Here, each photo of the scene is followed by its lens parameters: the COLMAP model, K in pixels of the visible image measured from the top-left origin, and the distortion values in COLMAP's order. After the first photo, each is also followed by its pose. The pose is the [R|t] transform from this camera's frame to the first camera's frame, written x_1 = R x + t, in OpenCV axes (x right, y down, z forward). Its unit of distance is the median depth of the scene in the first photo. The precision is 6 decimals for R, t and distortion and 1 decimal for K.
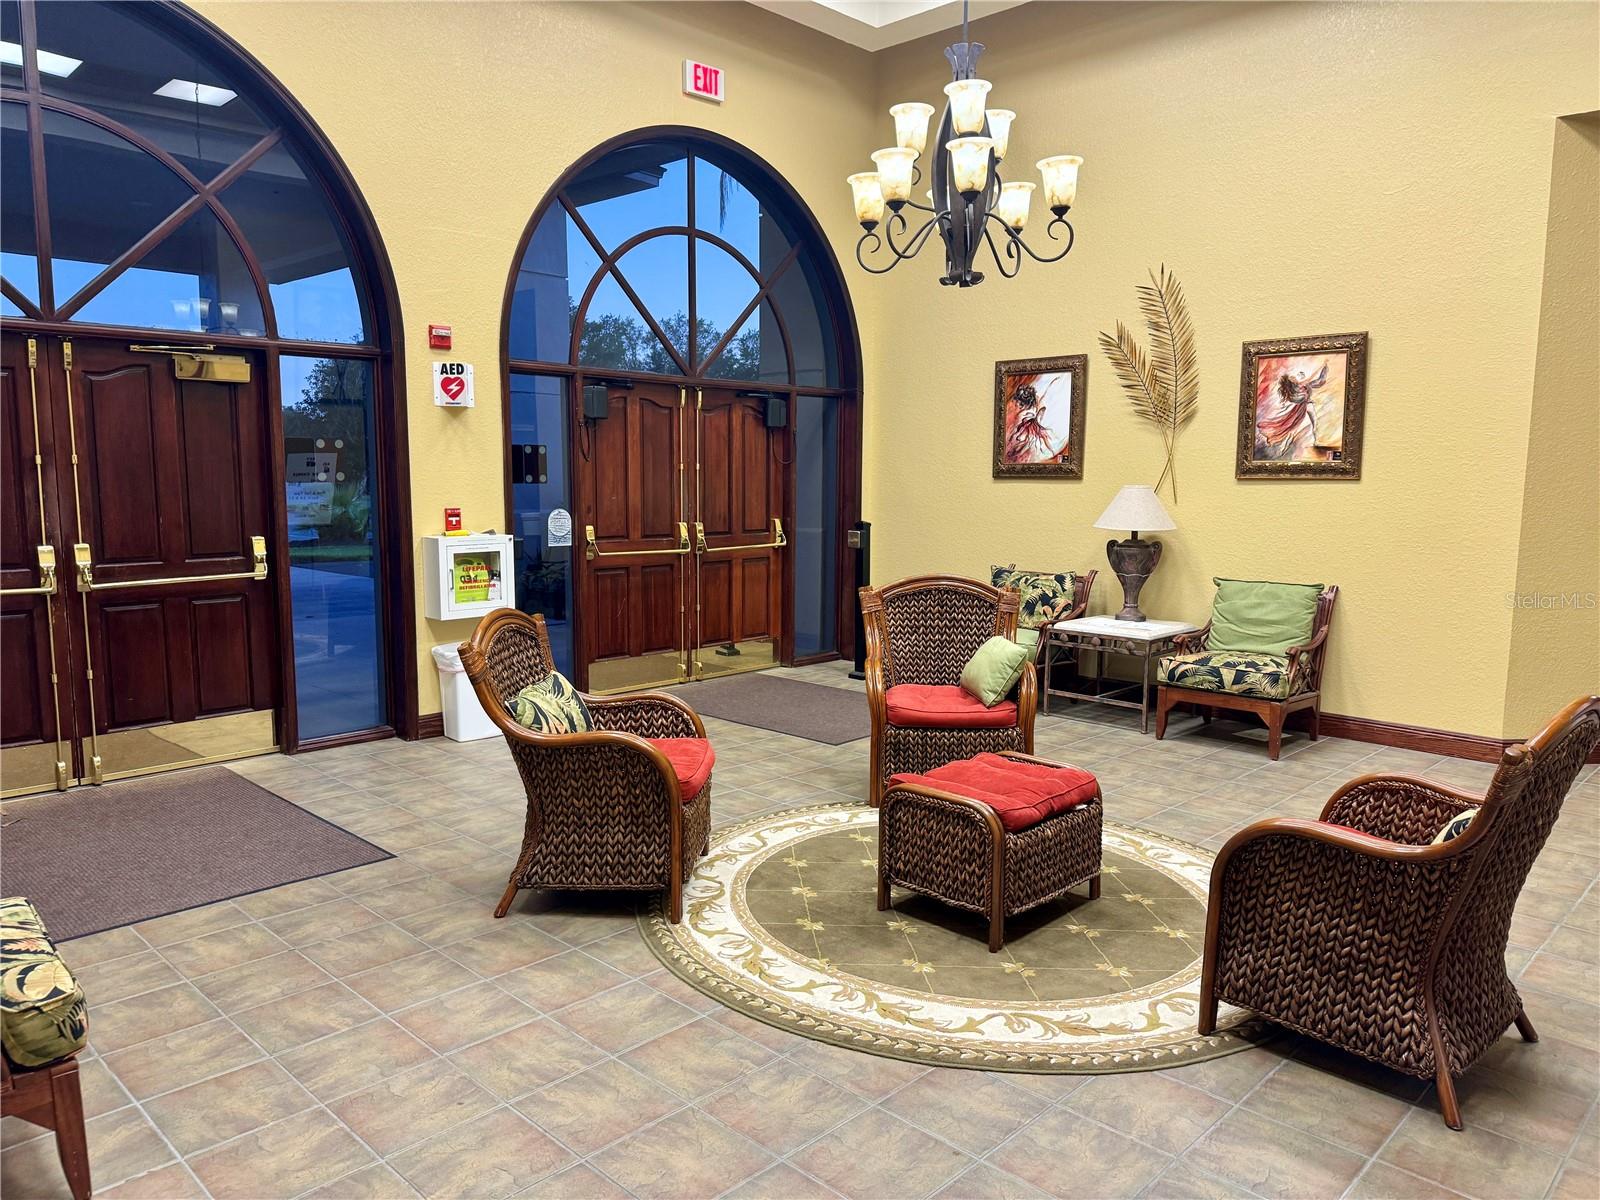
lens RADIAL K [[1135.2, 0, 799.5], [0, 1135.2, 606.8], [0, 0, 1]] dist [0.013602, -0.019764]
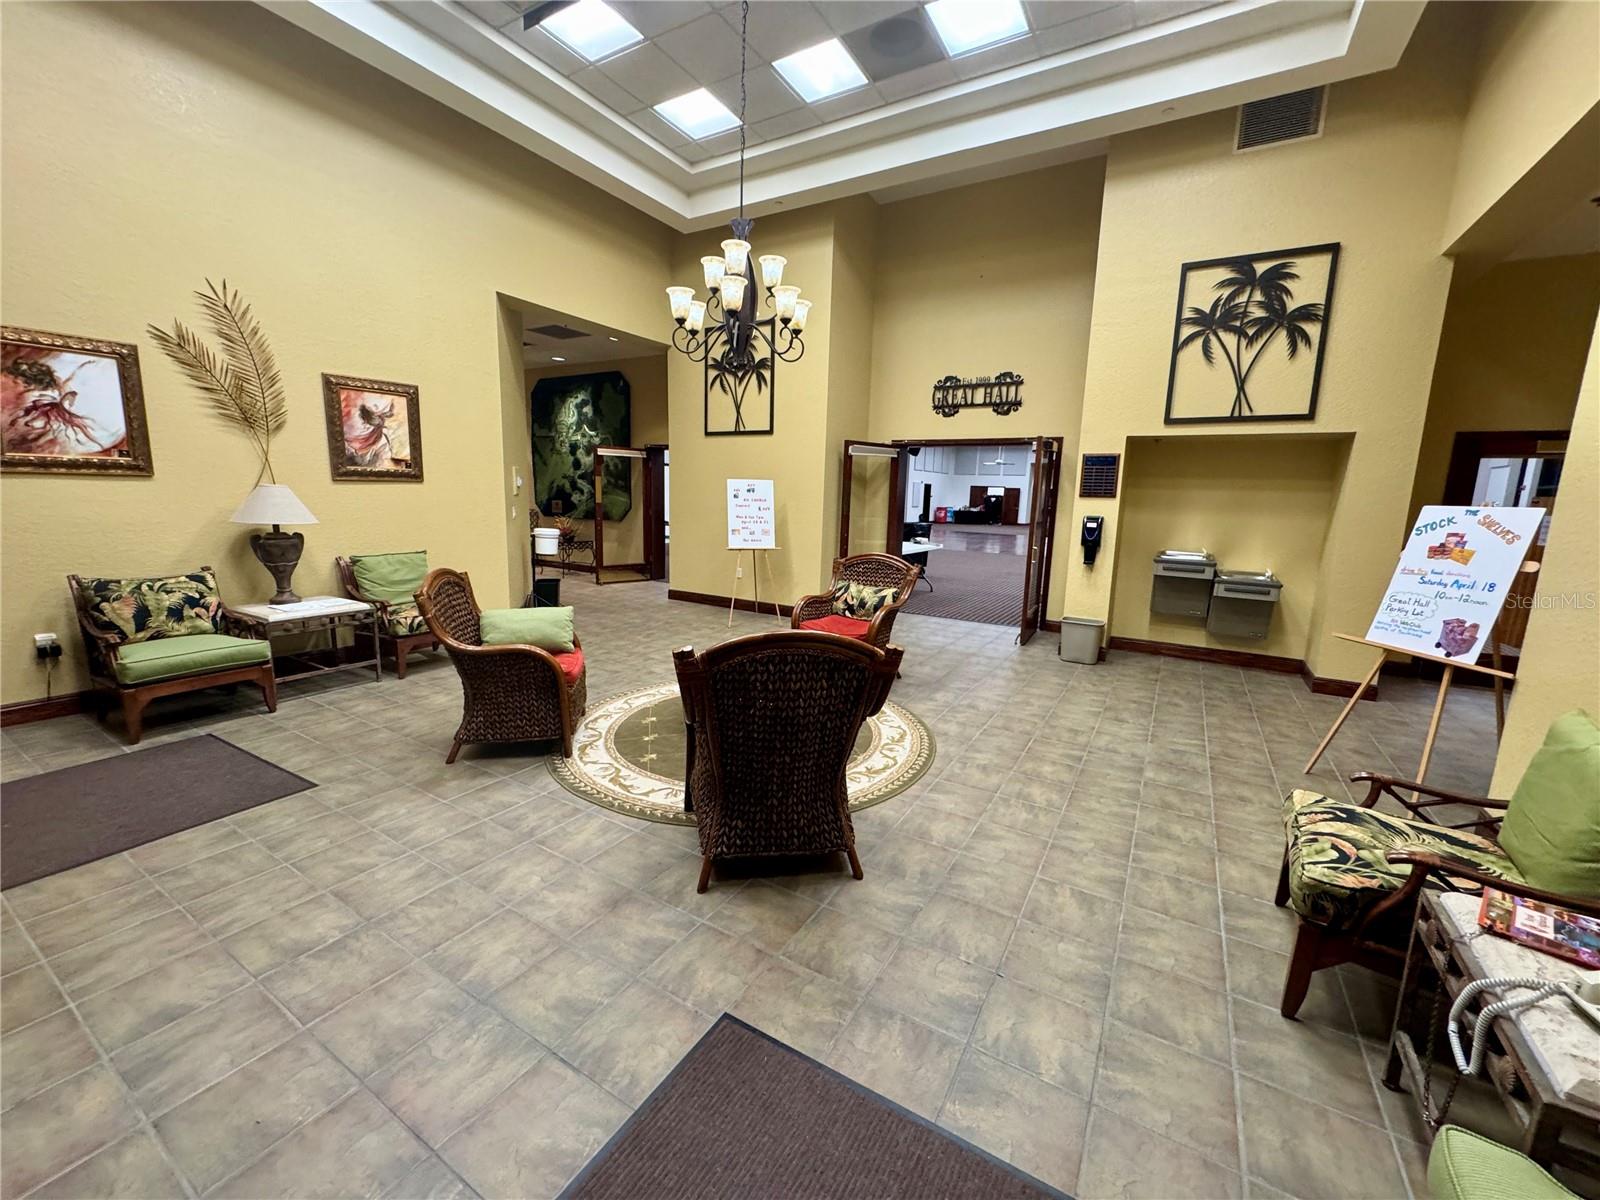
lens RADIAL K [[639.9, 0, 795.6], [0, 639.9, 596.5], [0, 0, 1]] dist [0.016237, 0.000521]
pose [[-0.229754, -0.174231, 0.957526, -0.497257], [0.086471, 0.976300, 0.198396, -0.087707], [-0.969400, 0.128380, -0.209243, 0.696135]]
